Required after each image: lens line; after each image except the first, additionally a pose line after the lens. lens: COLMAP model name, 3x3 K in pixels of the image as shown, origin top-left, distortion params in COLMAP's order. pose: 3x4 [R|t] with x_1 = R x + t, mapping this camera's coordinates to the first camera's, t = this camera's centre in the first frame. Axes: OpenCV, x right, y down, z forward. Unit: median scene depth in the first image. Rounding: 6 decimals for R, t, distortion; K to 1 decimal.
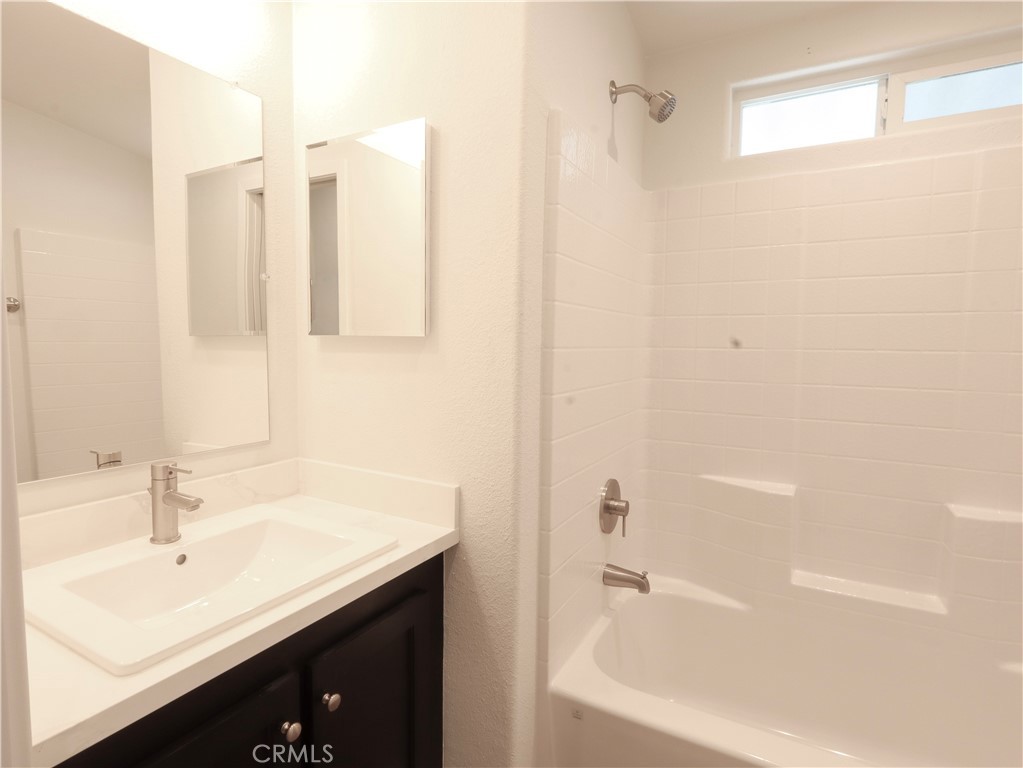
lens RADIAL K [[533.3, 0, 516.7], [0, 533.3, 387.3], [0, 0, 1]] dist [-0.003987, 0.002096]
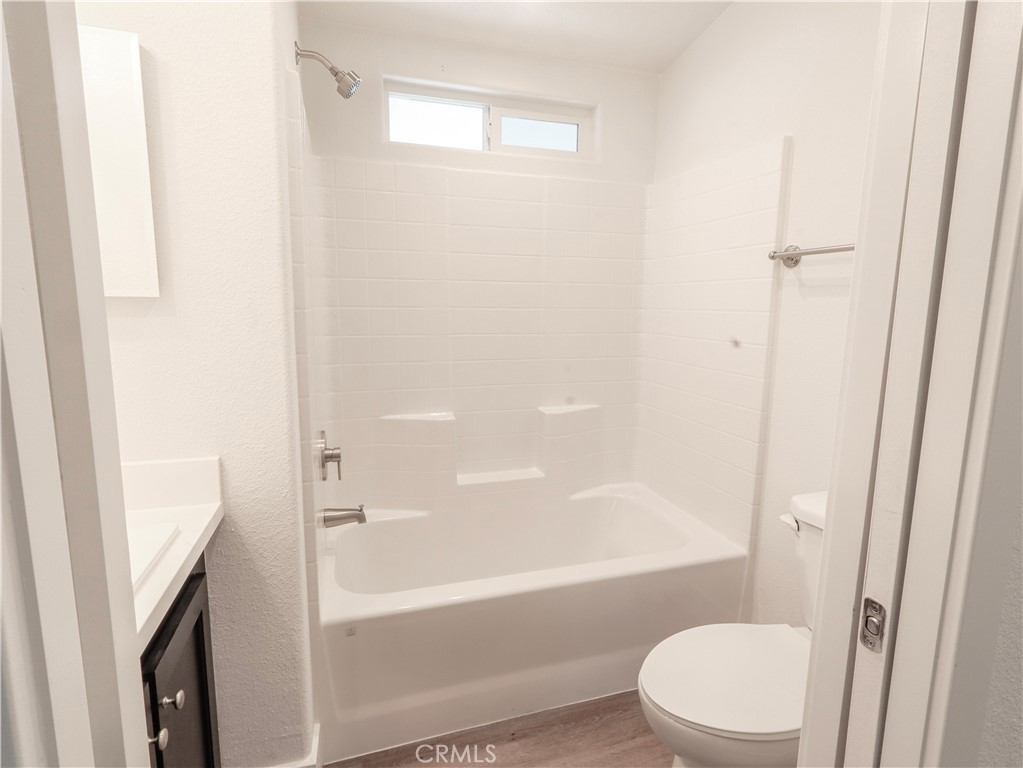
lens RADIAL K [[533.3, 0, 516.4], [0, 533.3, 389.7], [0, 0, 1]] dist [-0.003987, 0.002096]
pose [[0.691016, -0.117846, 0.713168, -0.324599], [0.058154, 0.992486, 0.107654, -0.003486], [-0.720496, -0.032917, 0.692677, -0.024875]]
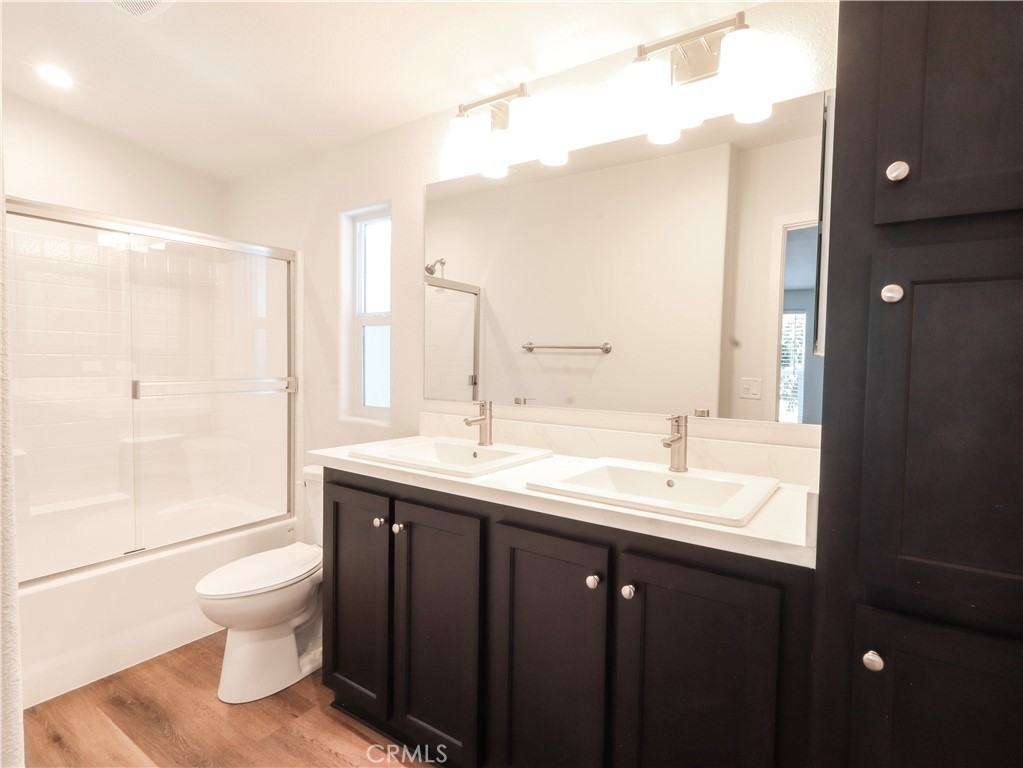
lens RADIAL K [[533.3, 0, 518.5], [0, 533.3, 388.4], [0, 0, 1]] dist [-0.003987, 0.002096]
pose [[0.107581, -0.064010, 0.992134, -0.802169], [0.063385, 0.996337, 0.057408, 0.027790], [-0.992174, 0.056711, 0.111244, -0.528810]]
